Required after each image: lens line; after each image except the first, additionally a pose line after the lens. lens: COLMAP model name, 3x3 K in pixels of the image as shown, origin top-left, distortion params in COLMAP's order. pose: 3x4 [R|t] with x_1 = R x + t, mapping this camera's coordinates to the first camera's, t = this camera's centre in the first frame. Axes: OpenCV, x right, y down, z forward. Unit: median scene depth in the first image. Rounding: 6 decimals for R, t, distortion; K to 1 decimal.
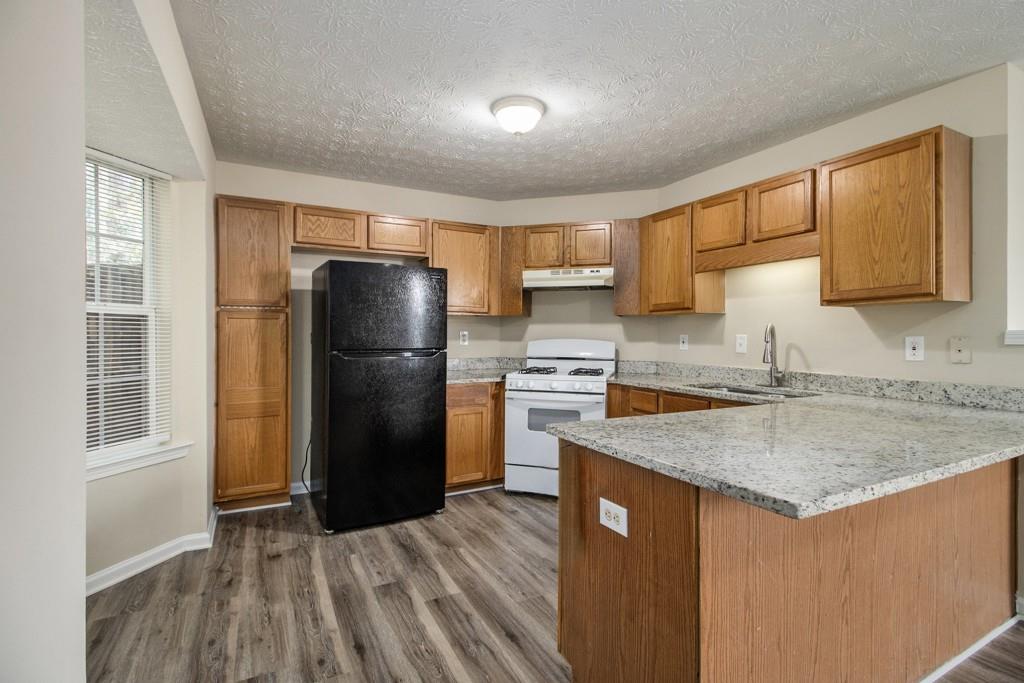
lens RADIAL K [[479.9, 0, 520.8], [0, 479.9, 342.5], [0, 0, 1]] dist [-0.002380, -0.008405]
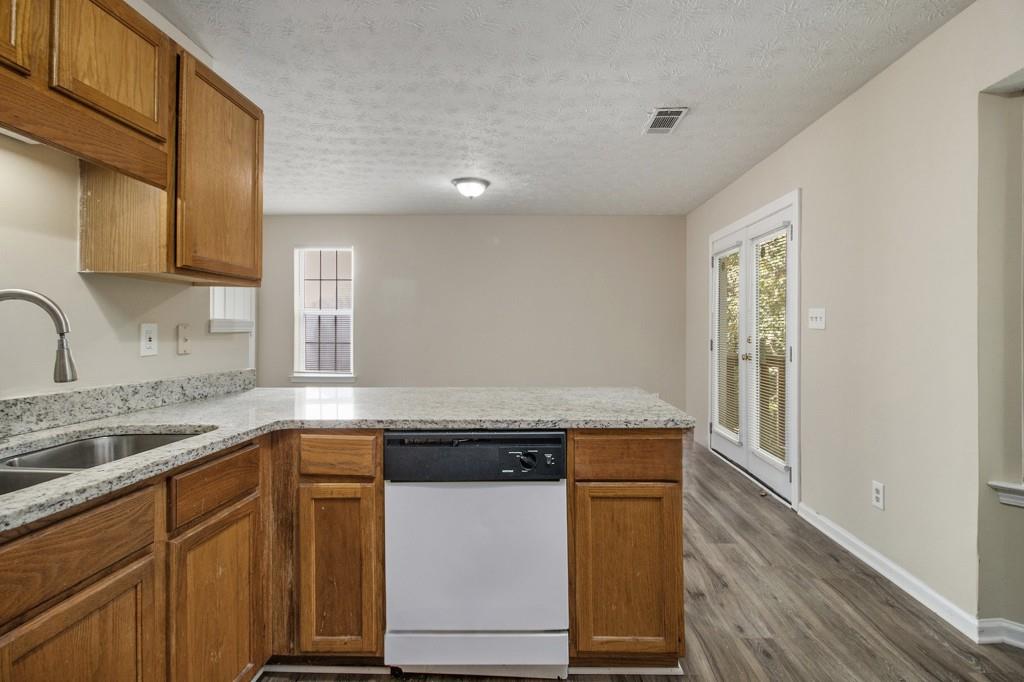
lens RADIAL K [[479.9, 0, 543.7], [0, 479.9, 341.9], [0, 0, 1]] dist [-0.002380, -0.008405]
pose [[-0.885360, -0.012547, 0.464736, -0.069299], [0.005125, 0.999312, 0.036743, -0.006804], [-0.464877, 0.034912, -0.884687, 1.152122]]
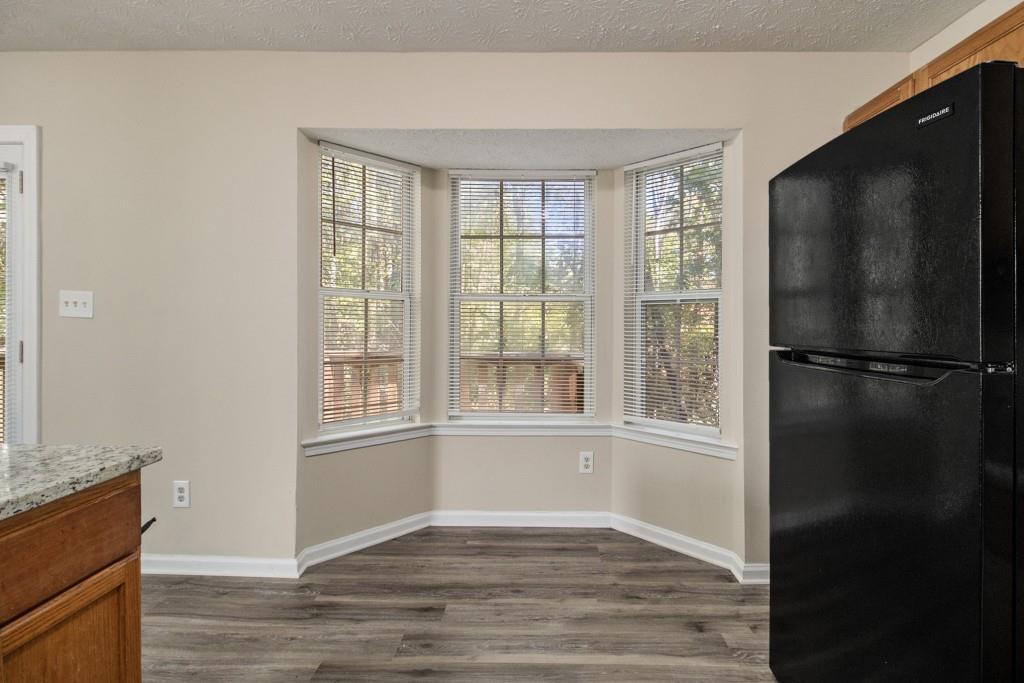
lens RADIAL K [[479.9, 0, 528.3], [0, 479.9, 318.7], [0, 0, 1]] dist [-0.002380, -0.008405]
pose [[-0.477050, -0.013333, -0.878775, 0.225504], [-0.019573, 0.999798, -0.004543, -0.005100], [0.878658, 0.015033, -0.477215, 1.032223]]
